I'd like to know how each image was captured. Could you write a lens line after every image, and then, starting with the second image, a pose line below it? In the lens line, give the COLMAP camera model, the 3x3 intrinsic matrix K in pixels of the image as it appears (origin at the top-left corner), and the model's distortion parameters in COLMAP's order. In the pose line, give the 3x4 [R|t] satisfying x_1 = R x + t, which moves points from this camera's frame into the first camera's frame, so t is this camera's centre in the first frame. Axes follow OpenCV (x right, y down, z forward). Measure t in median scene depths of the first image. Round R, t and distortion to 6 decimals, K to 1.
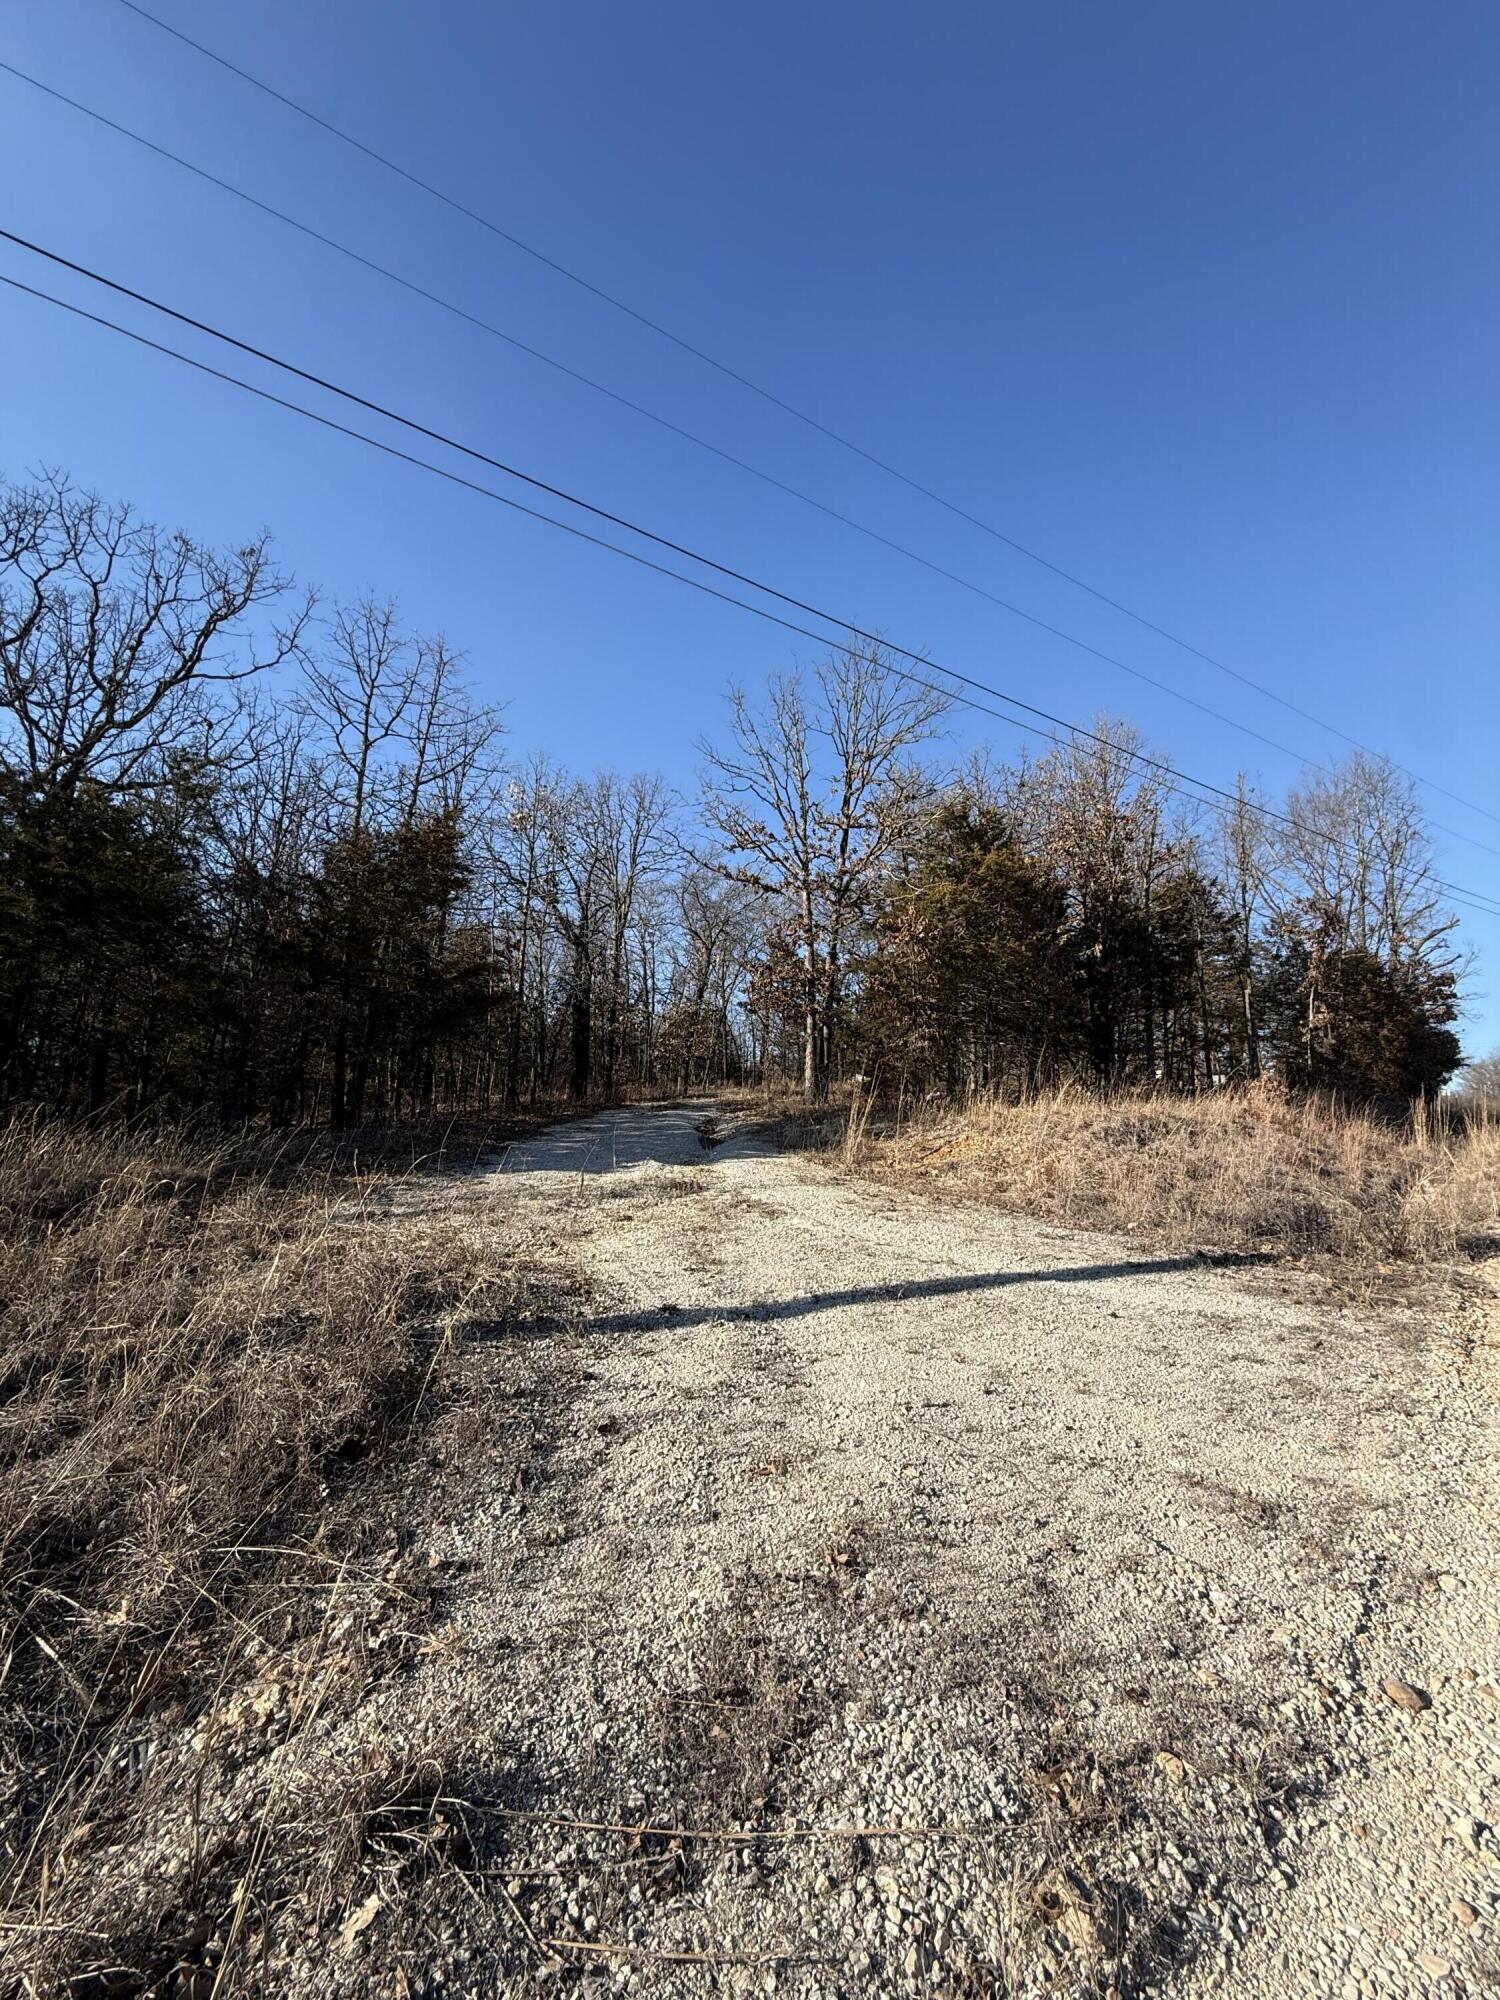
lens RADIAL K [[798.6, 0, 758.3], [0, 798.6, 1000.4], [0, 0, 1]] dist [-0.001052, -0.000890]
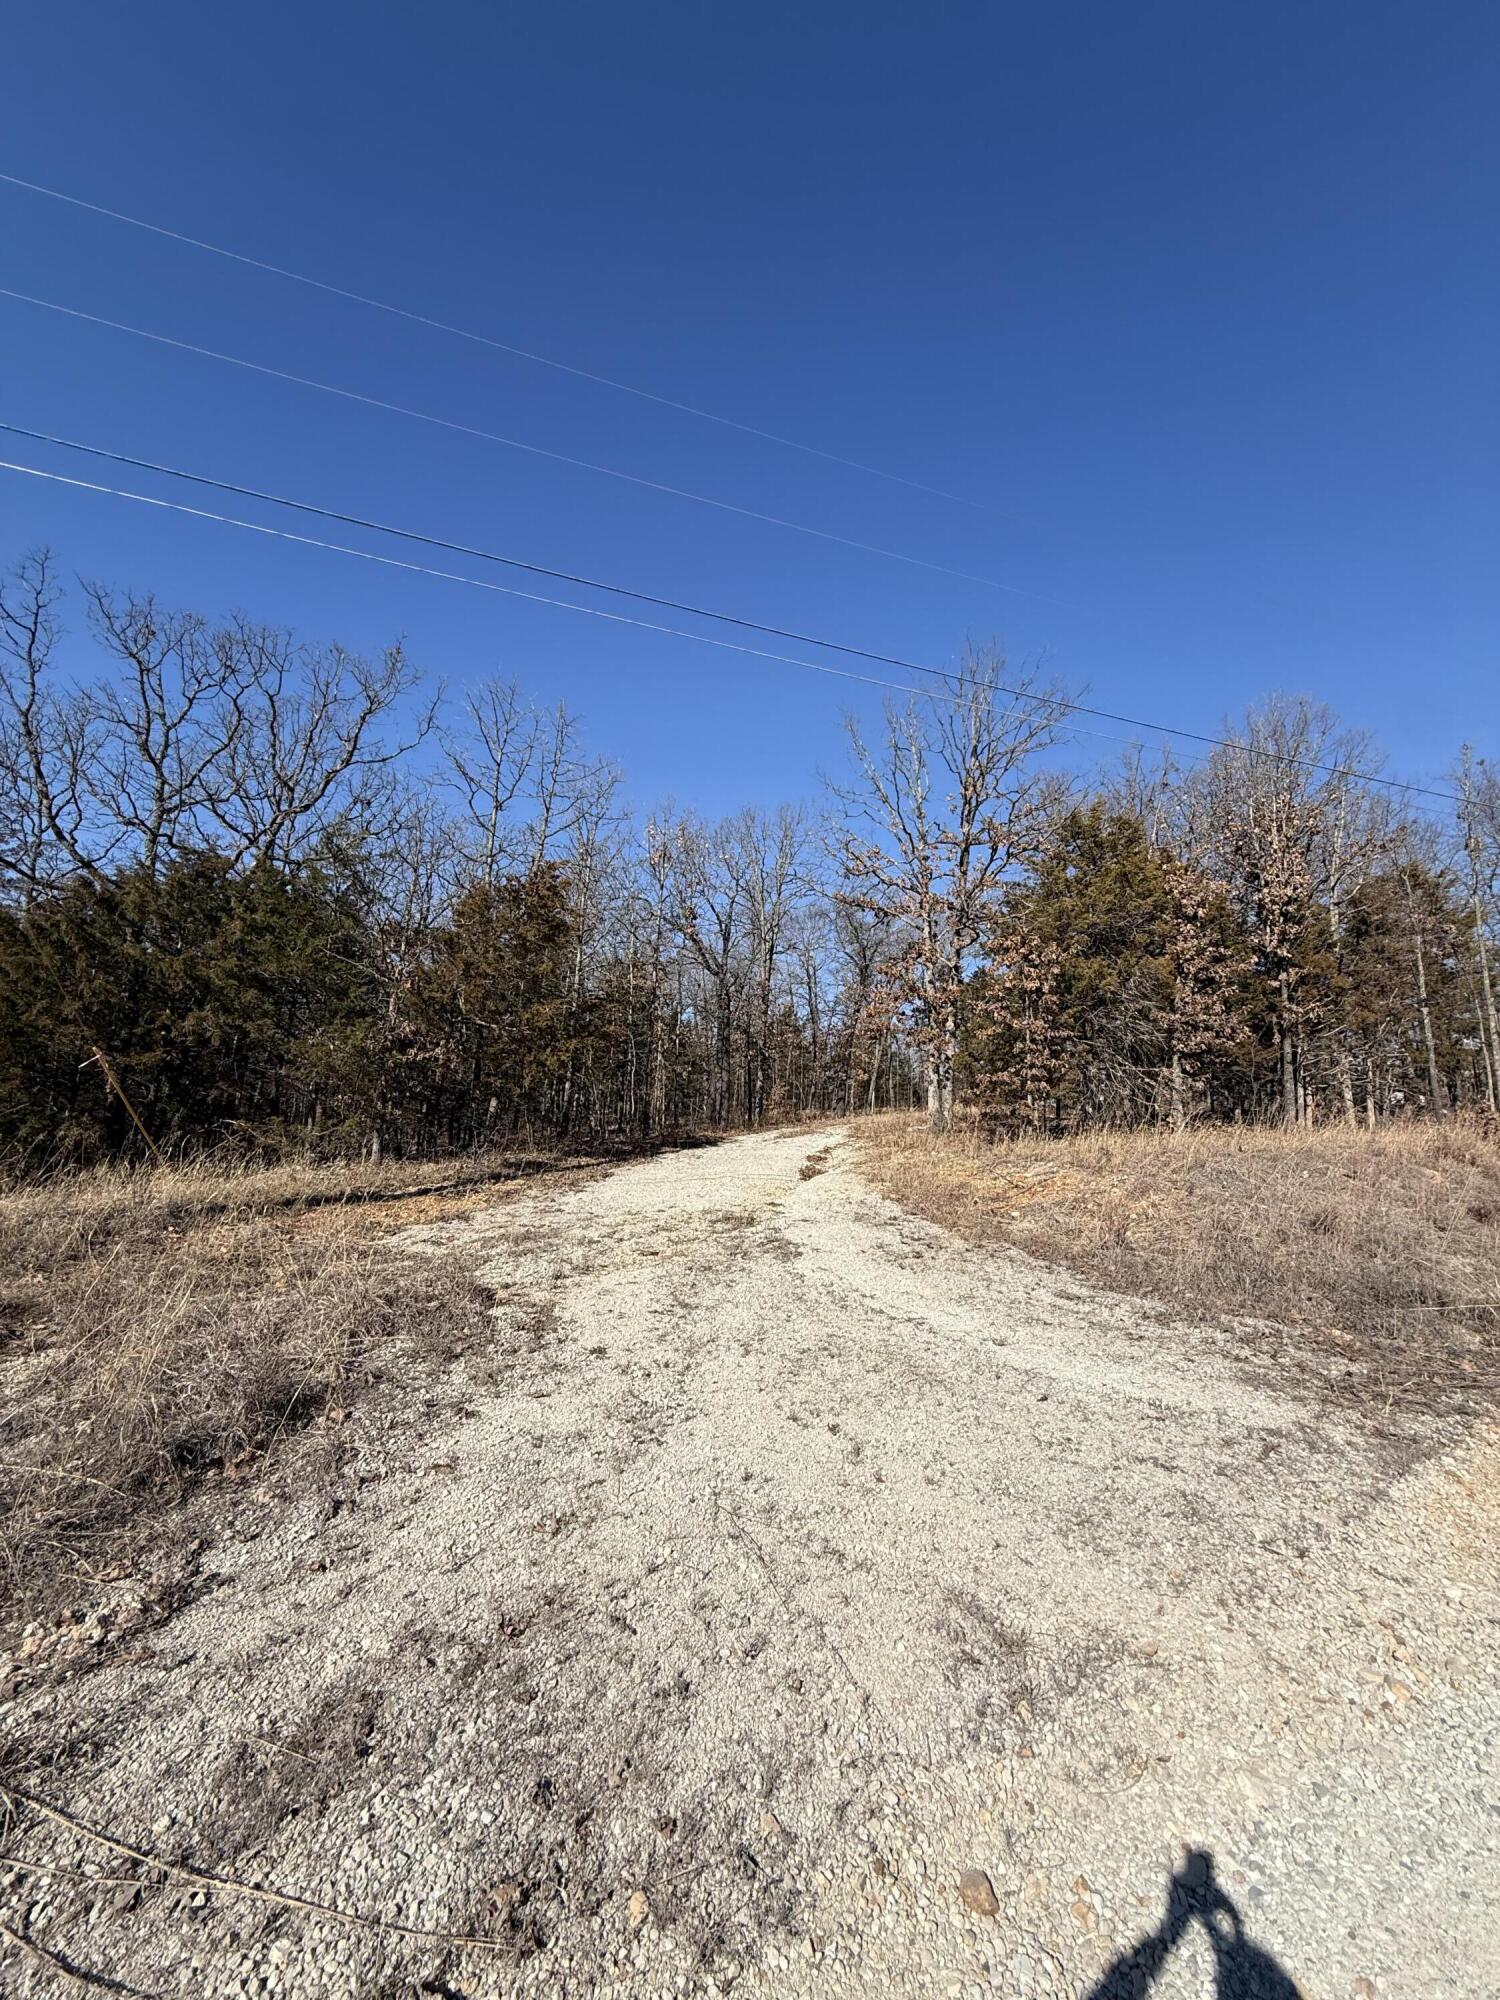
lens RADIAL K [[798.6, 0, 749.5], [0, 798.6, 998.6], [0, 0, 1]] dist [-0.001052, -0.000890]
pose [[0.971478, -0.028252, -0.235442, 0.107714], [0.021858, 0.999319, -0.029724, -0.012286], [0.236122, 0.023730, 0.971434, 0.007816]]
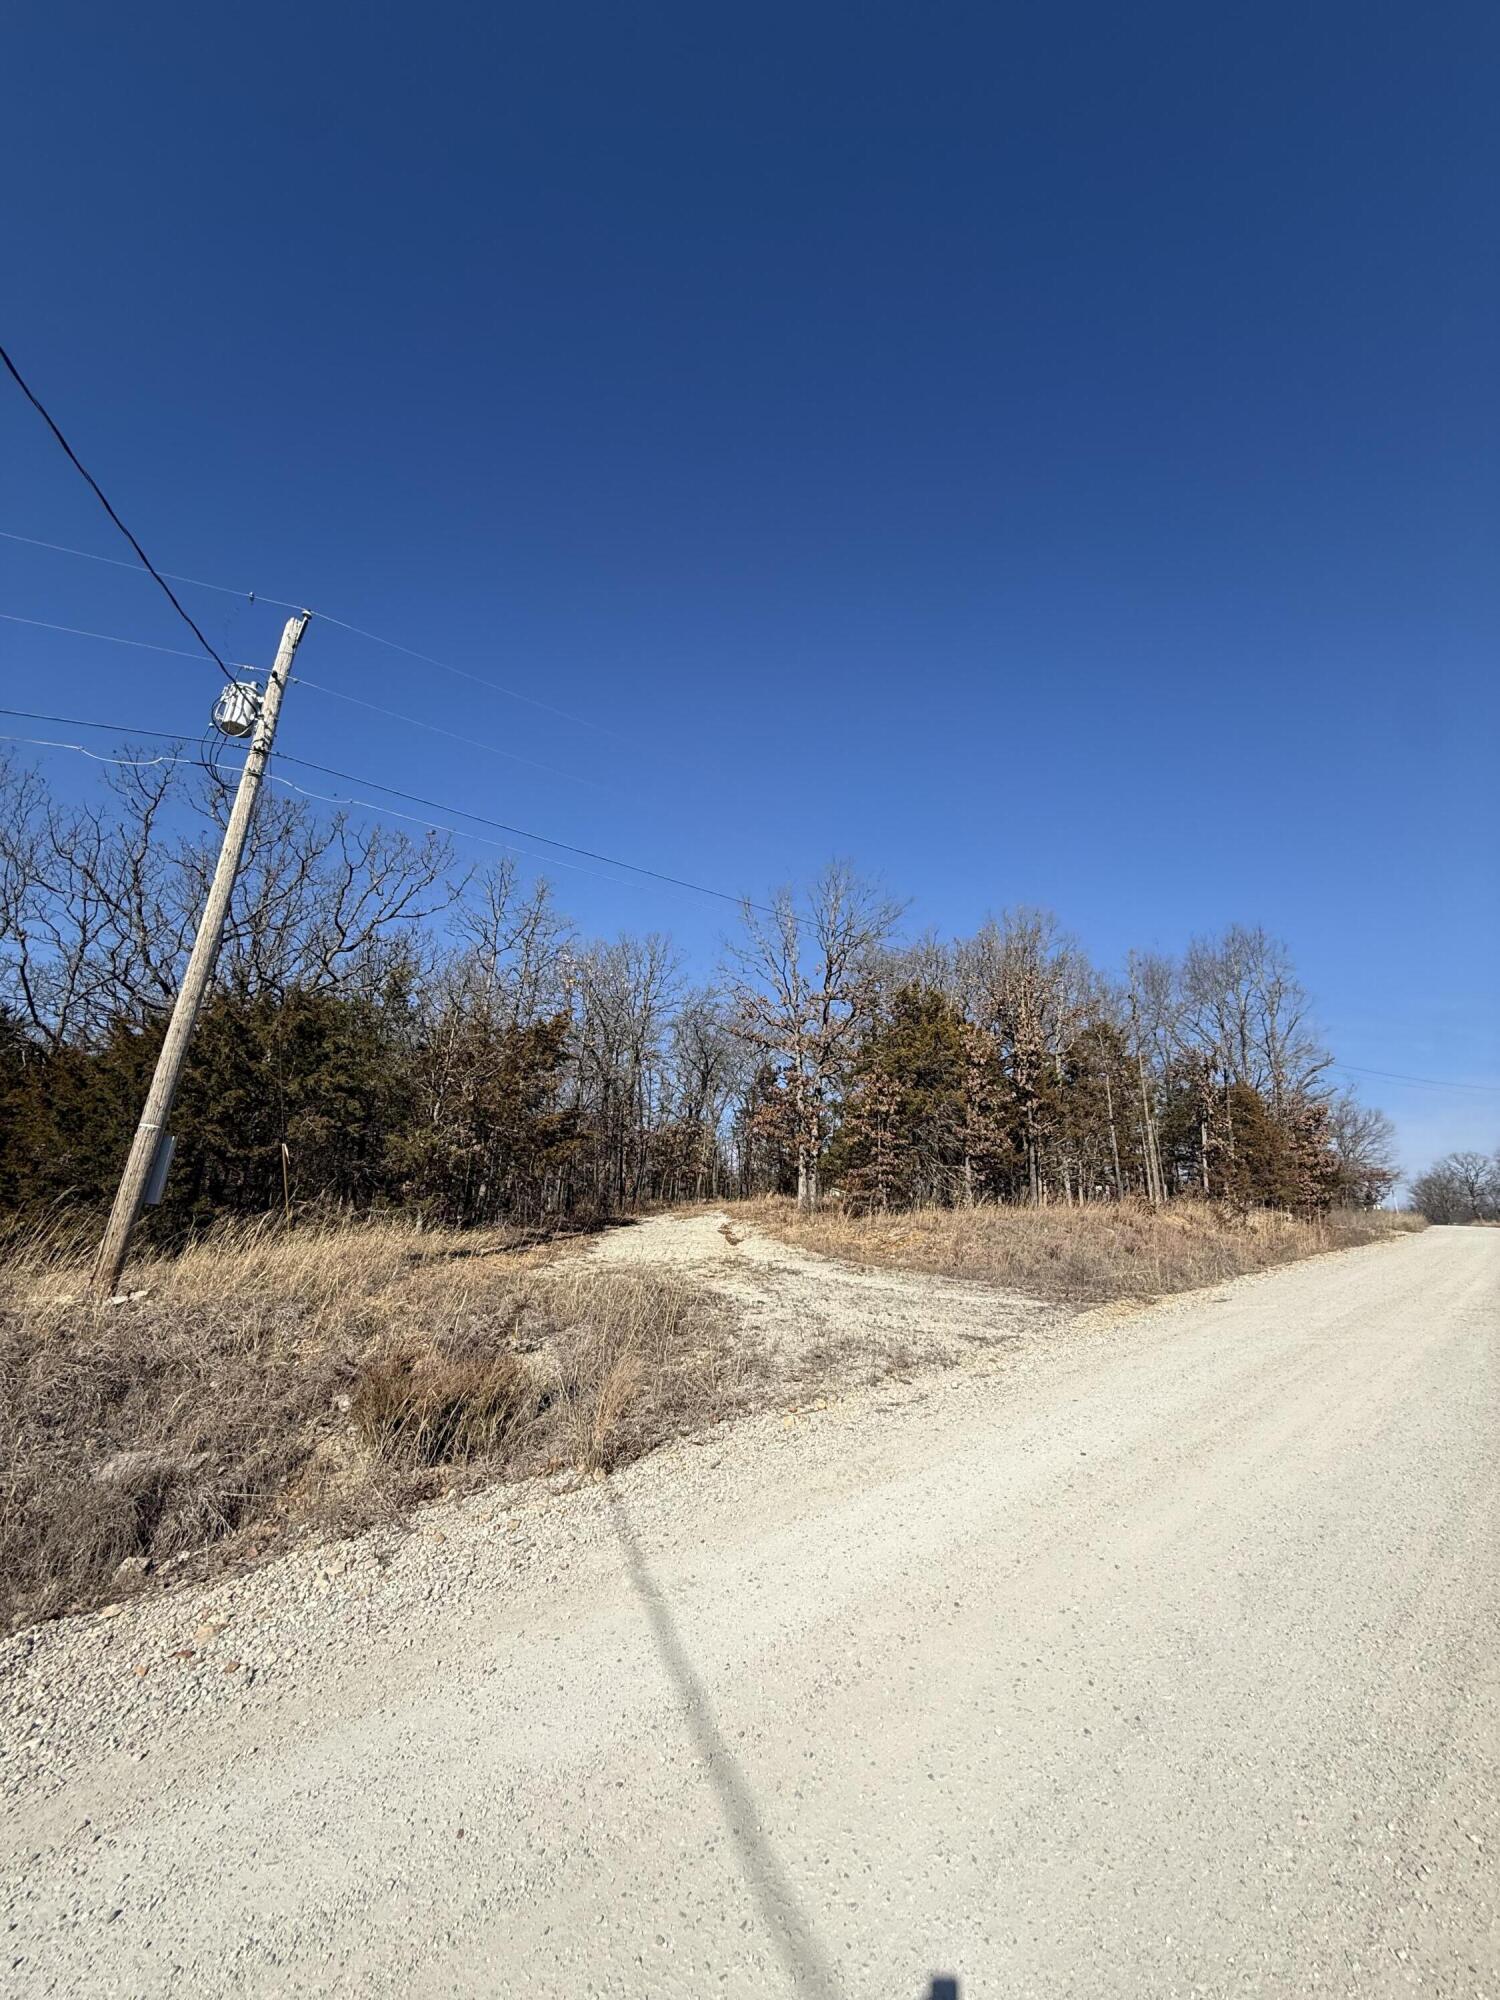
lens RADIAL K [[798.6, 0, 759.0], [0, 798.6, 994.2], [0, 0, 1]] dist [-0.001052, -0.000890]
pose [[0.999220, 0.011148, 0.037886, -0.076166], [-0.005506, 0.989285, -0.145896, -0.043511], [-0.039106, 0.145574, 0.988574, -0.435086]]
